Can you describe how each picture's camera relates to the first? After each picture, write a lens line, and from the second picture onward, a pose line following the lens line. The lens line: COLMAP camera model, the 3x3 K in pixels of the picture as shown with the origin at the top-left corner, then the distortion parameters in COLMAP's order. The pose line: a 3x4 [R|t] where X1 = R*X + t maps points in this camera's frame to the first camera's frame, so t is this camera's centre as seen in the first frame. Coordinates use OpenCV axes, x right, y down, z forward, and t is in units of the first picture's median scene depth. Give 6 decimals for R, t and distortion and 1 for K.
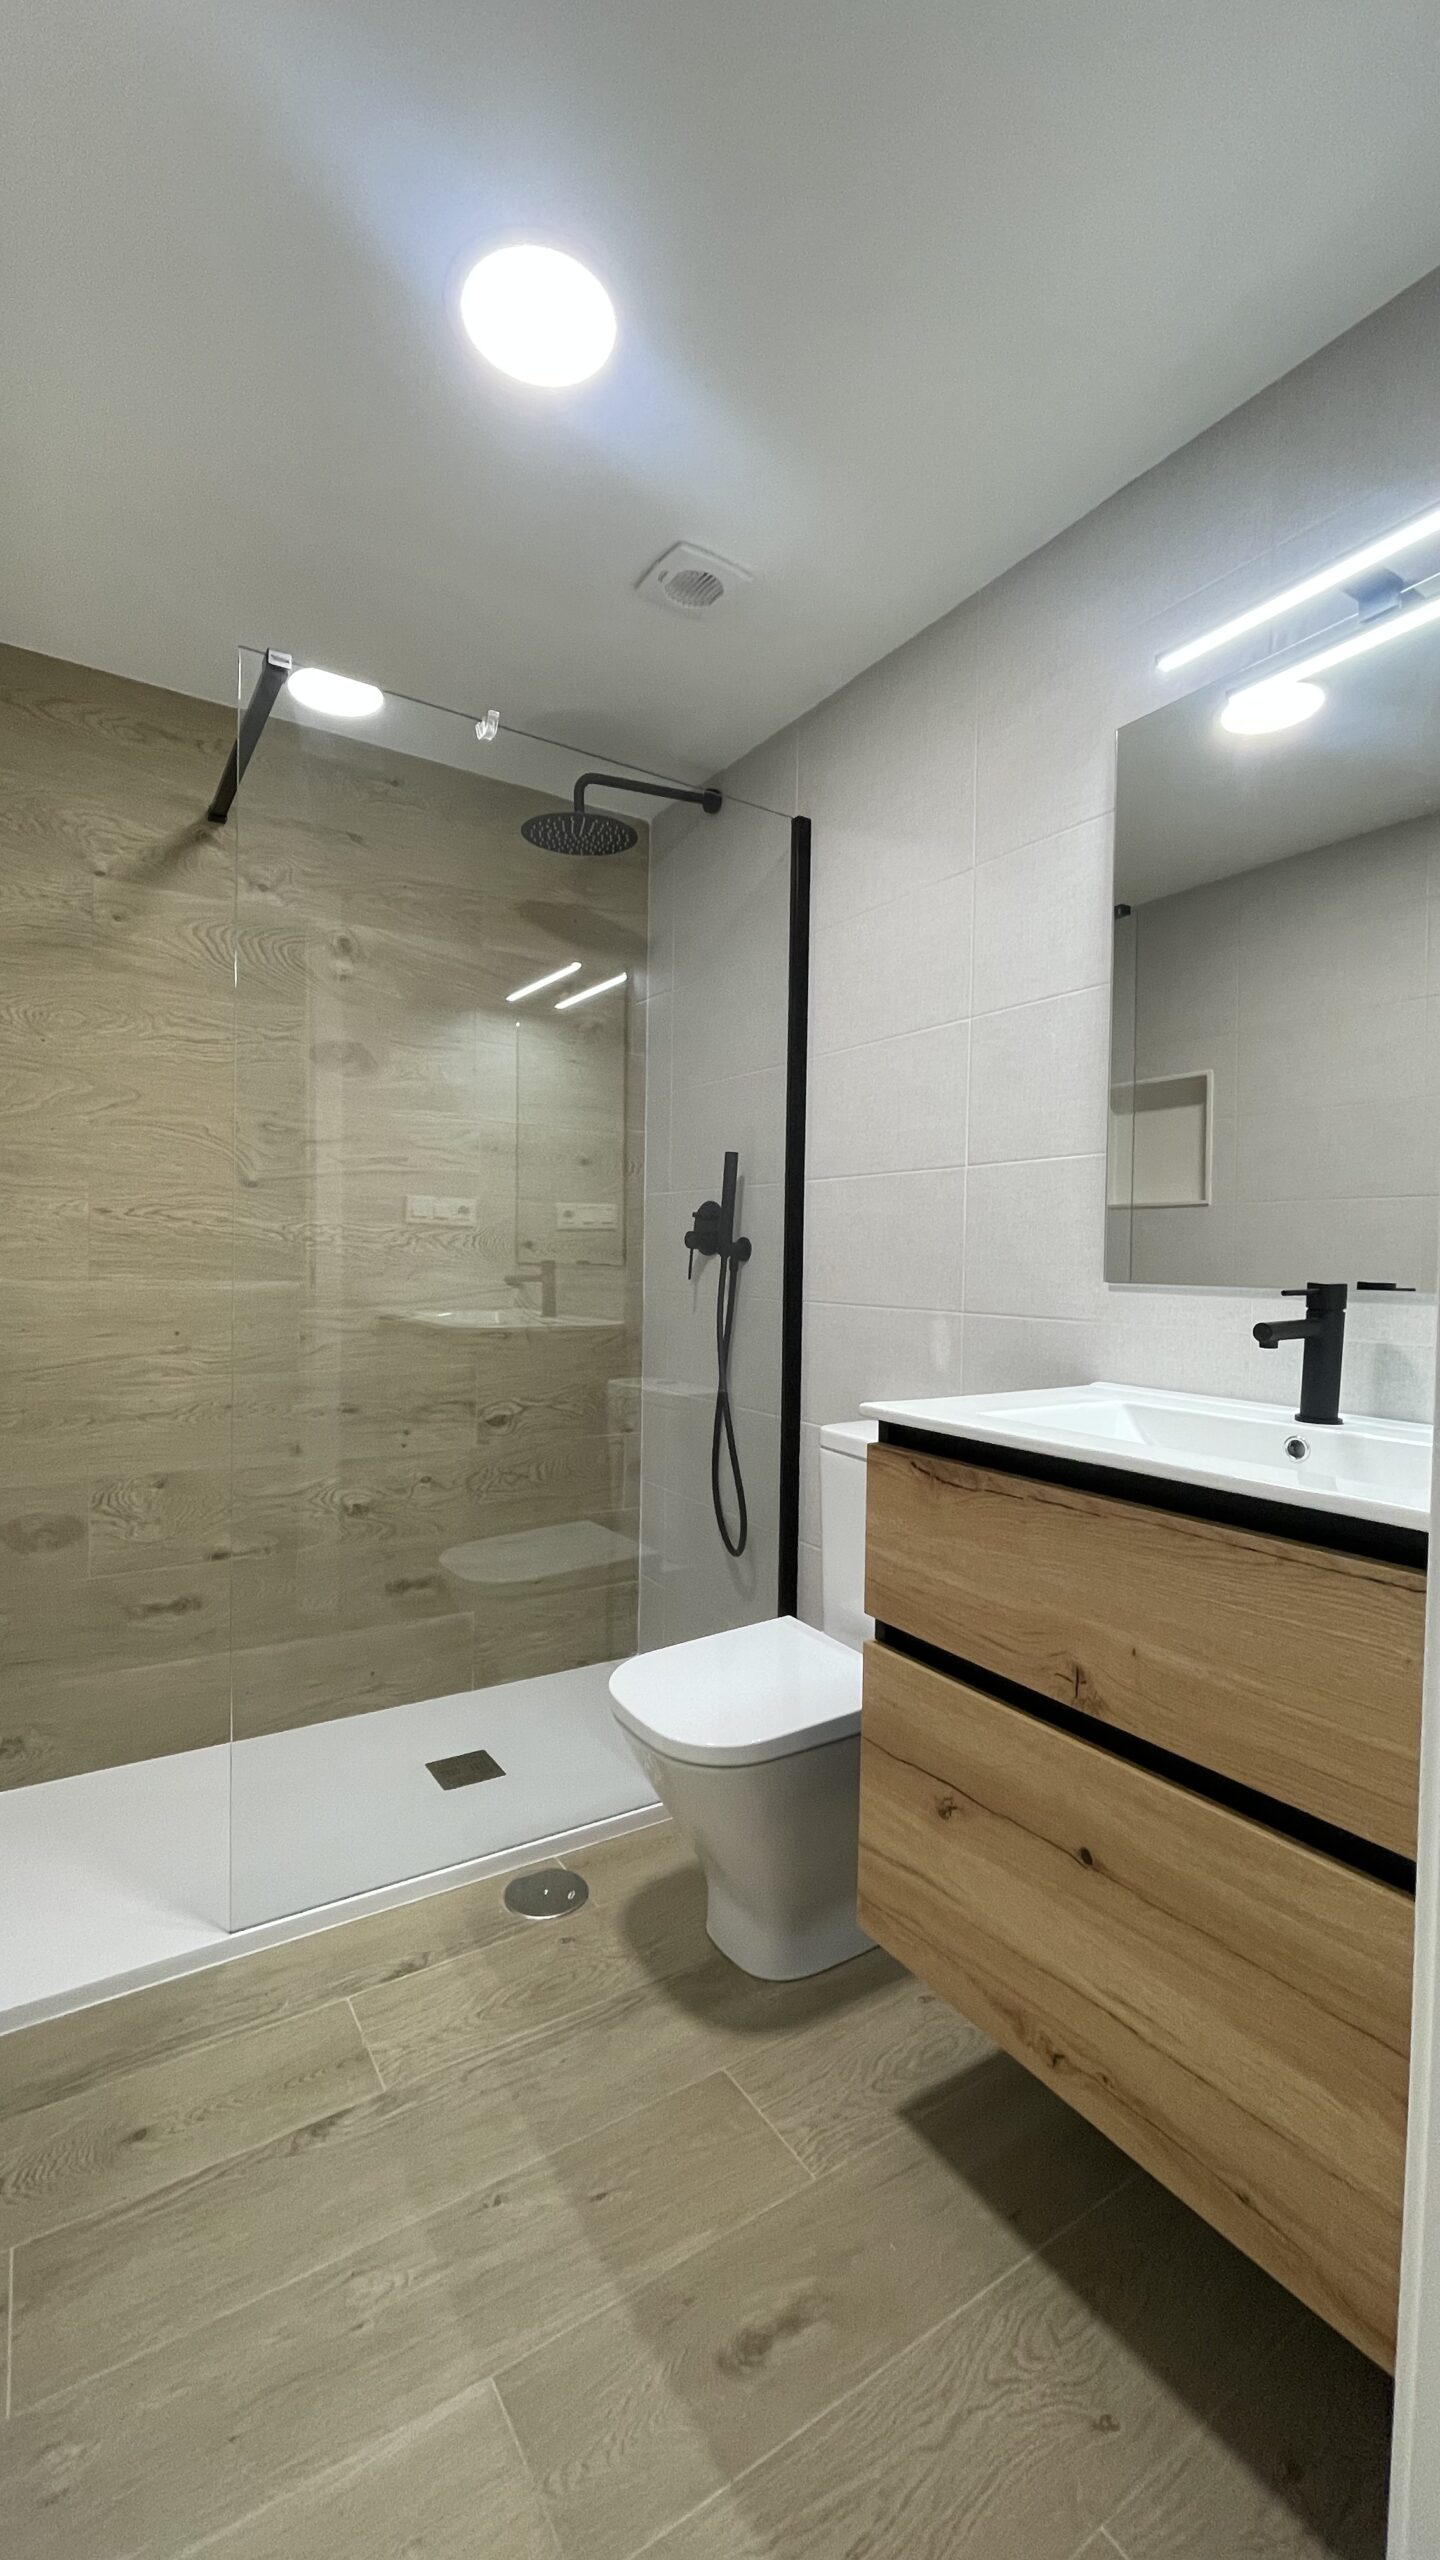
lens RADIAL K [[1039.9, 0, 705.2], [0, 1039.9, 1281.1], [0, 0, 1]] dist [0.000405, 0.000199]
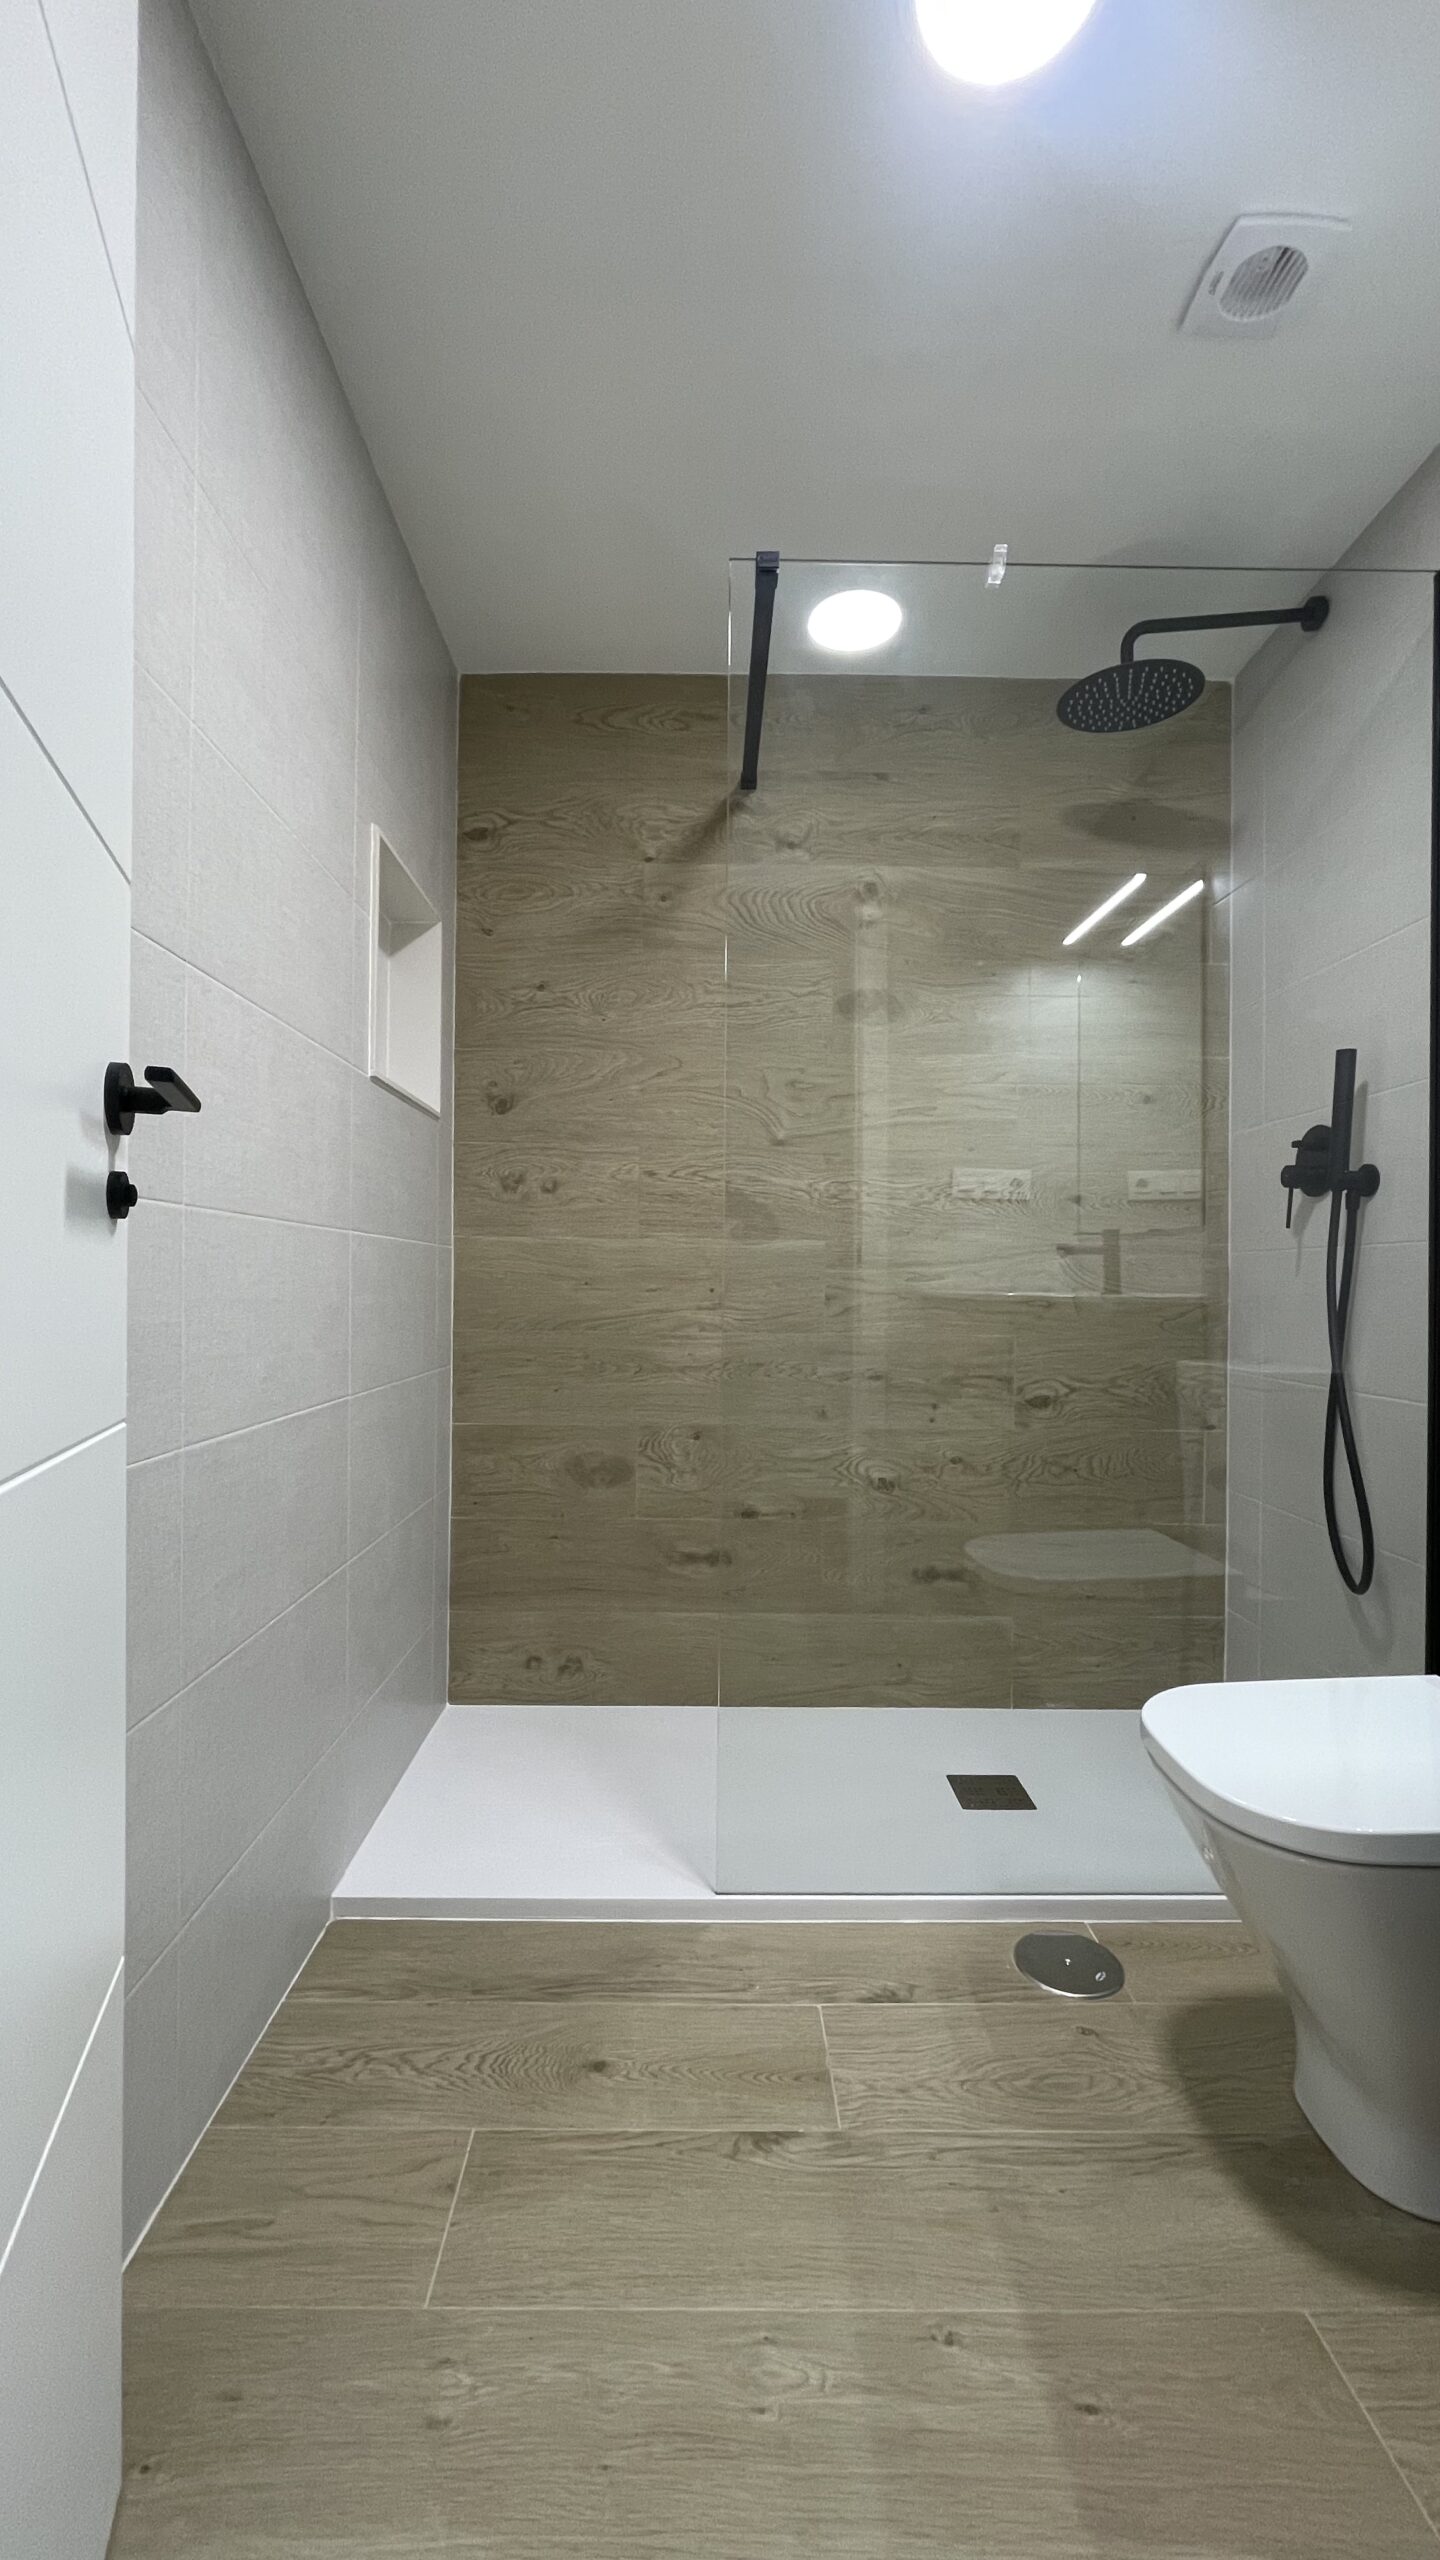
lens RADIAL K [[1039.9, 0, 705.2], [0, 1039.9, 1281.1], [0, 0, 1]] dist [0.000405, 0.000199]
pose [[0.845139, -0.009580, -0.534462, 0.035506], [-0.007304, 0.999539, -0.029466, 0.071203], [0.534497, 0.028806, 0.844679, 0.128269]]
